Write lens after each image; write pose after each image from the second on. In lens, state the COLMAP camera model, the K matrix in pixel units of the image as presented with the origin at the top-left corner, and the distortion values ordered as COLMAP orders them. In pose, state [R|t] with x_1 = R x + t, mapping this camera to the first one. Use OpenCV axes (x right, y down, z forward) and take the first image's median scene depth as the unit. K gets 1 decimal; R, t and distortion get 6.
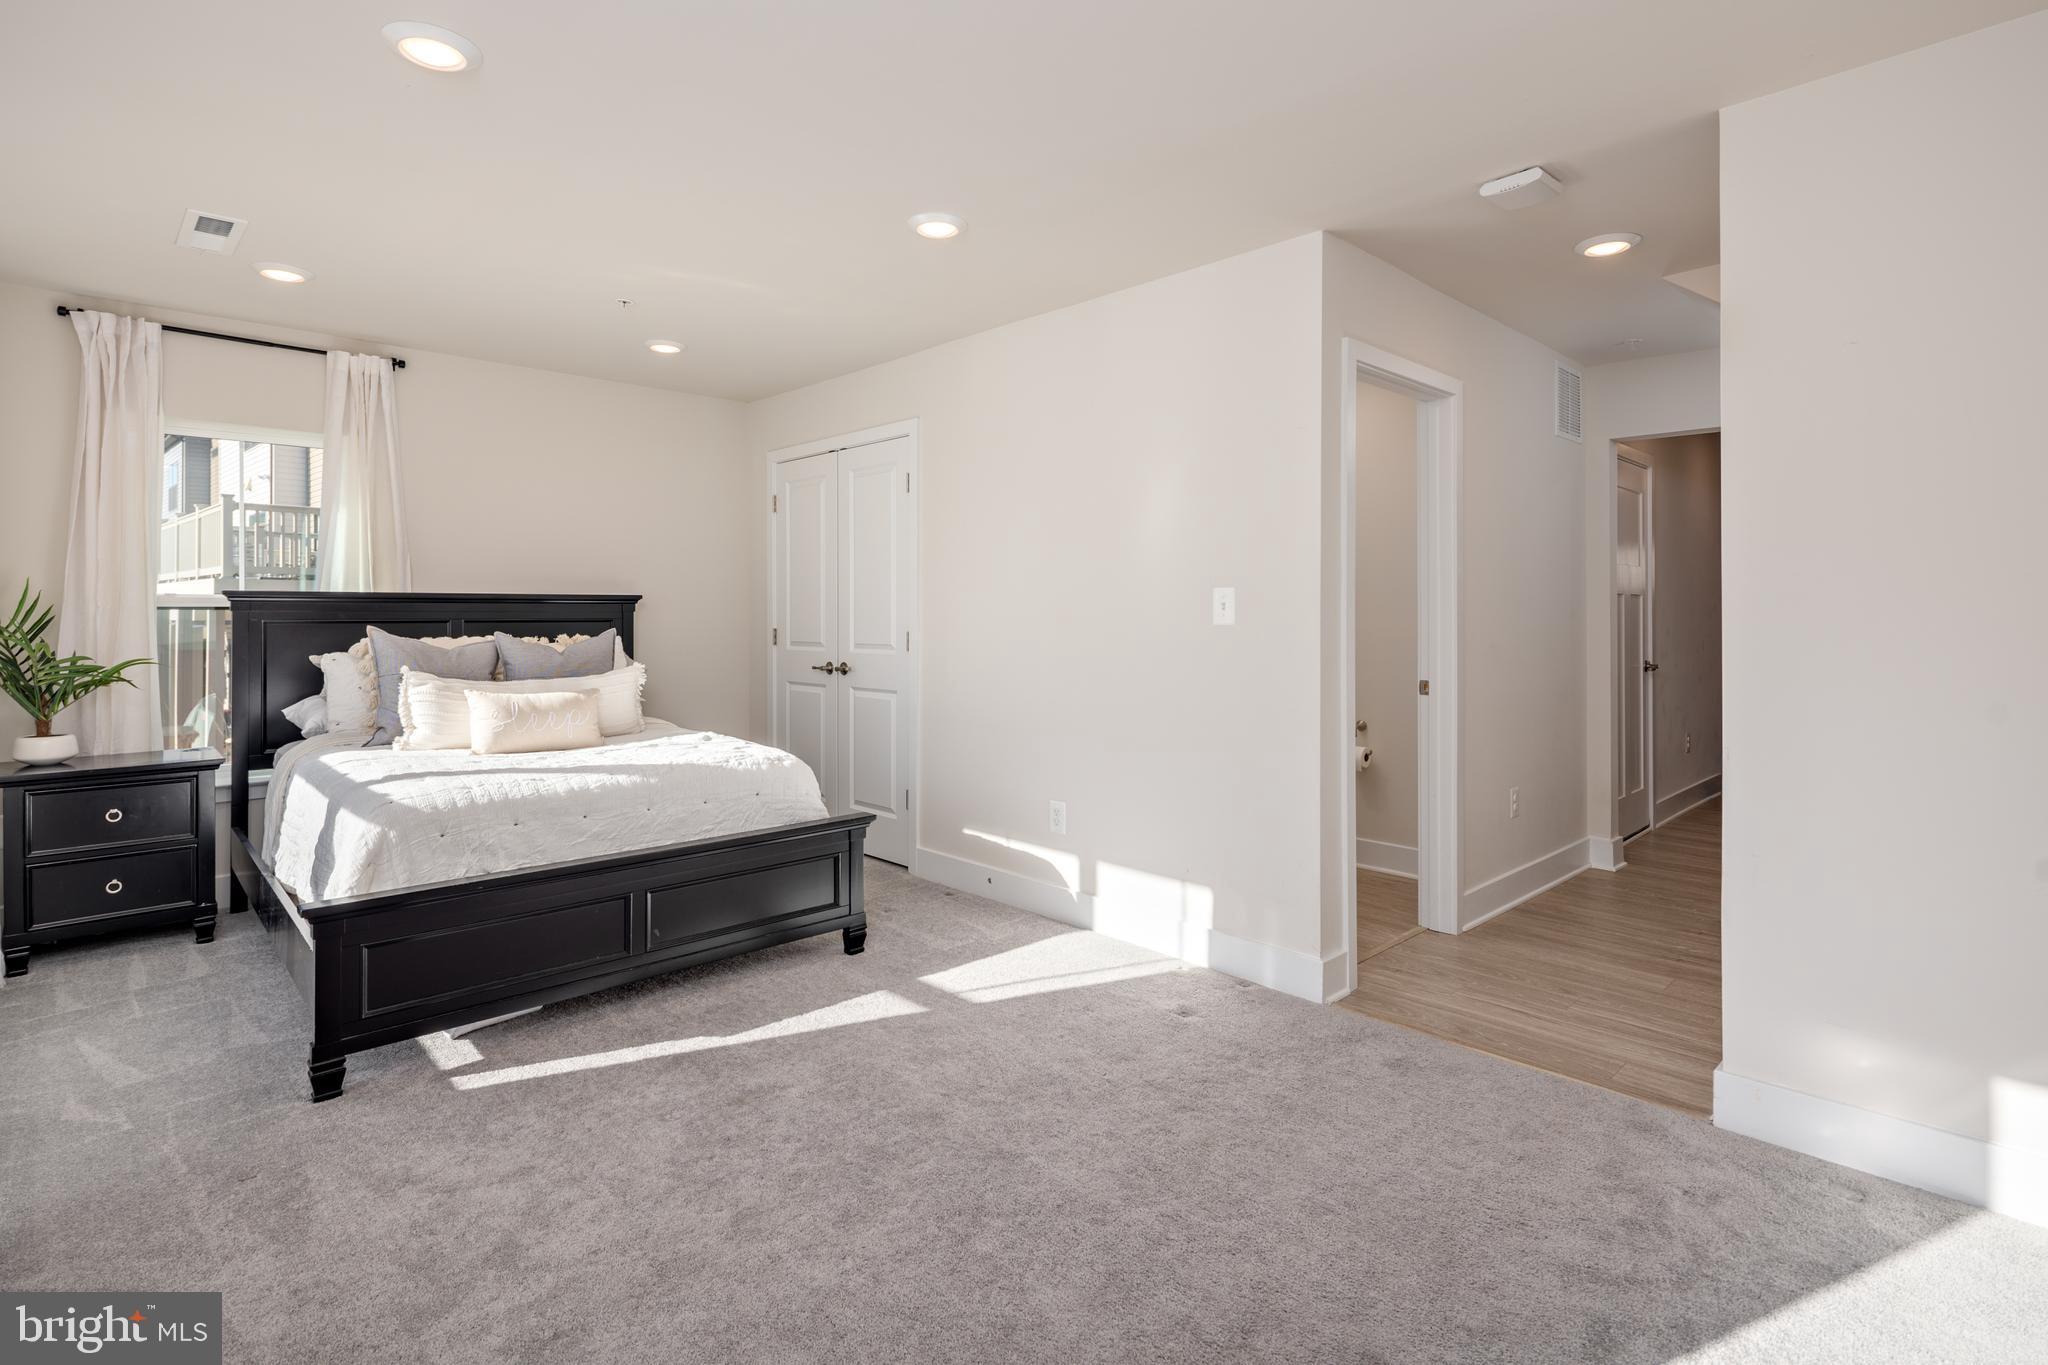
lens RADIAL K [[996.4, 0, 1026.6], [0, 996.4, 608.1], [0, 0, 1]] dist [0.006119, -0.005216]
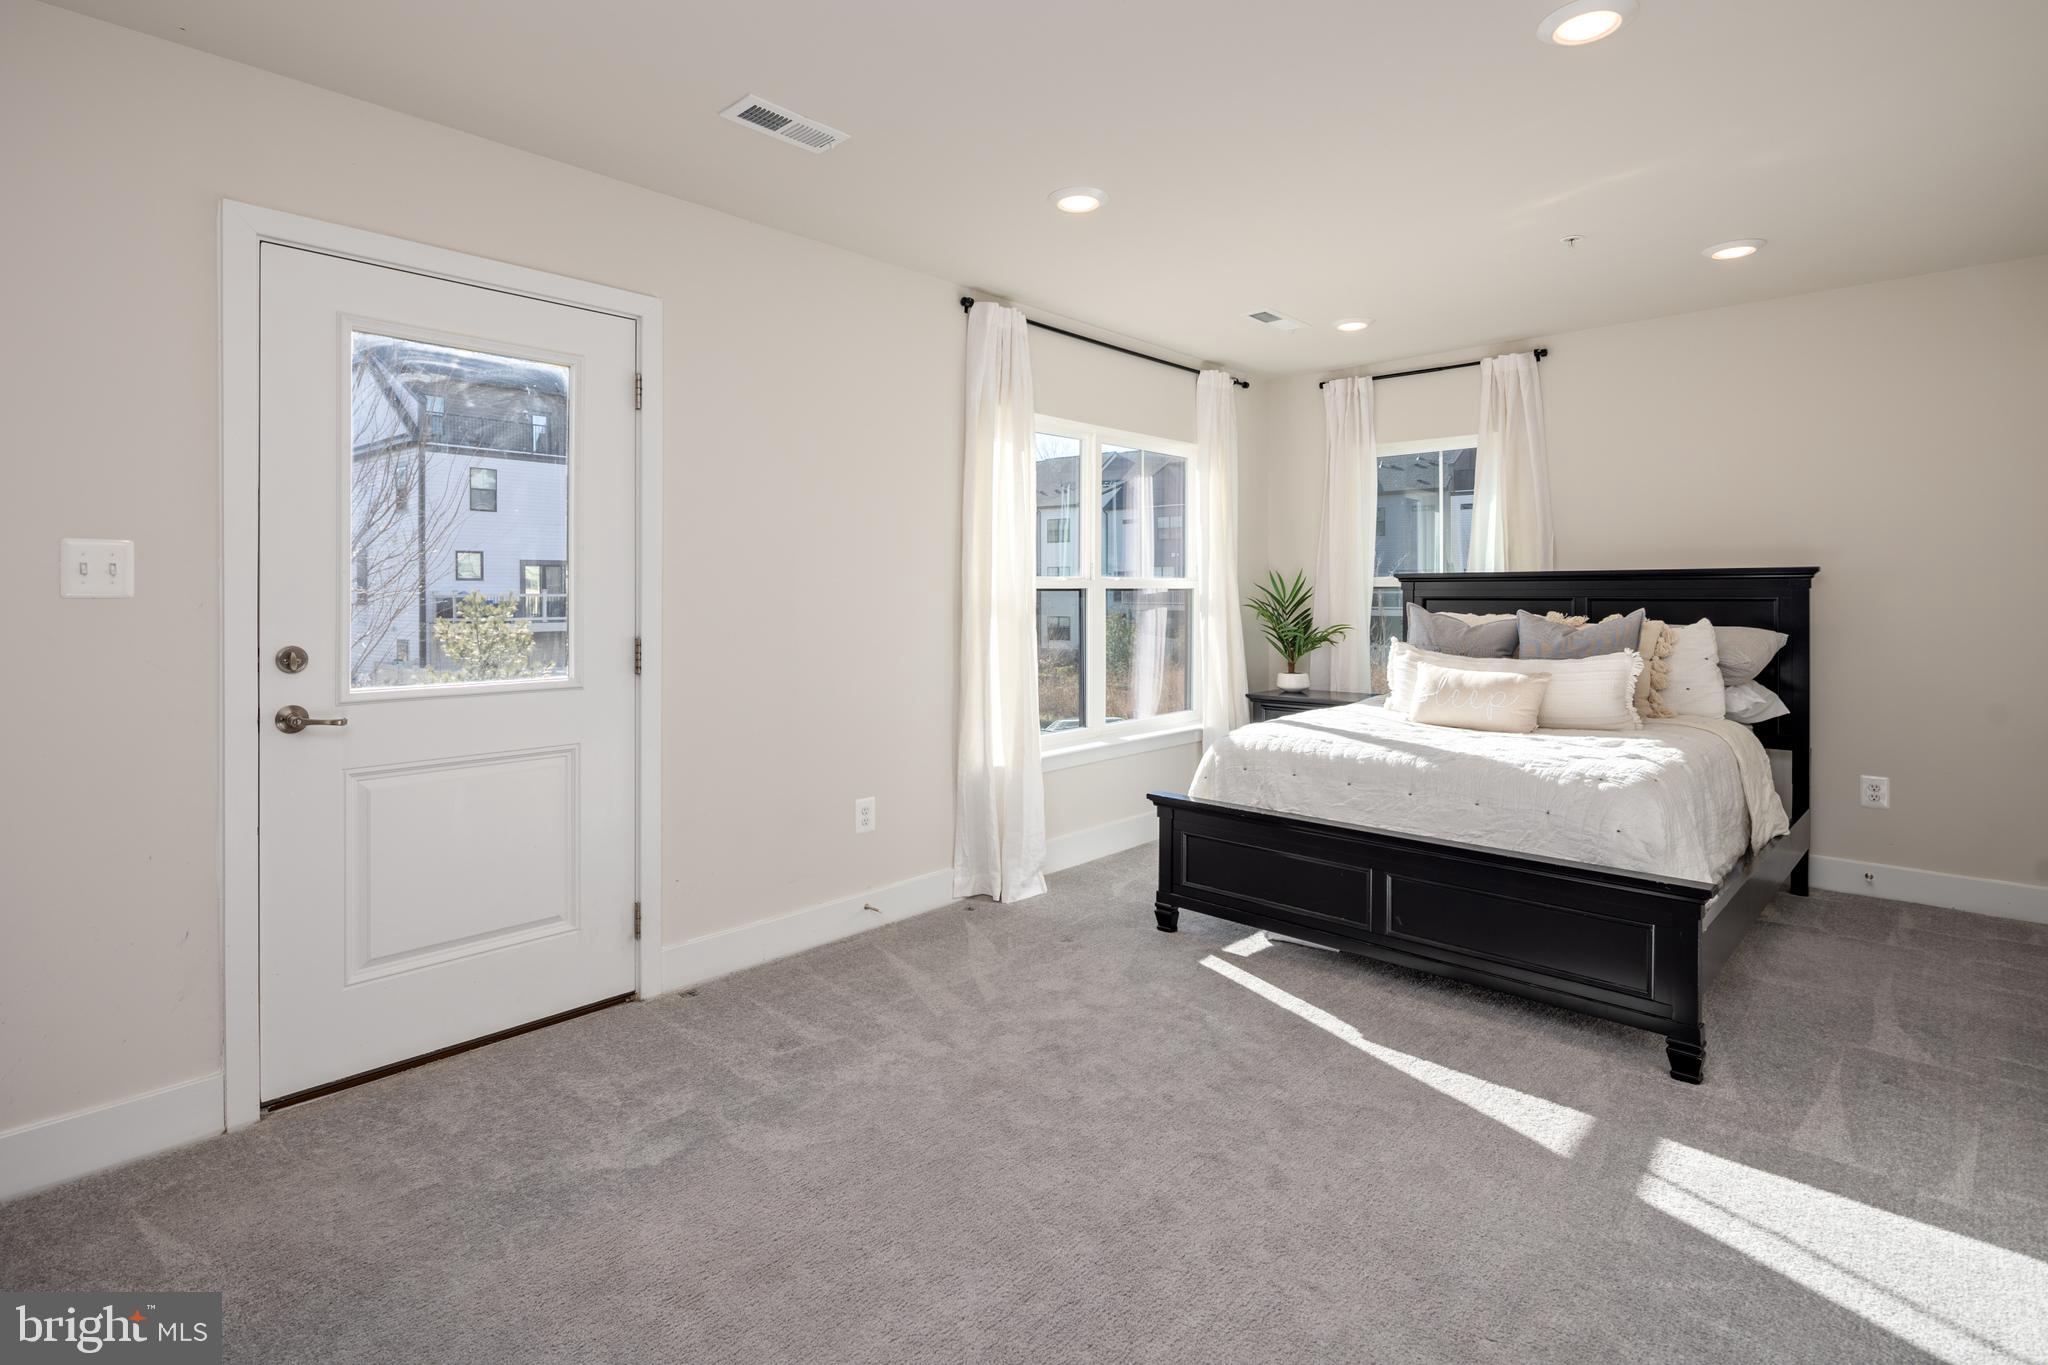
lens RADIAL K [[996.4, 0, 1008.0], [0, 996.4, 596.2], [0, 0, 1]] dist [0.006119, -0.005216]
pose [[0.038812, 0.002457, -0.999244, 0.516811], [0.007745, 0.999966, 0.002760, 0.003743], [0.999217, -0.007846, 0.038791, 0.517082]]
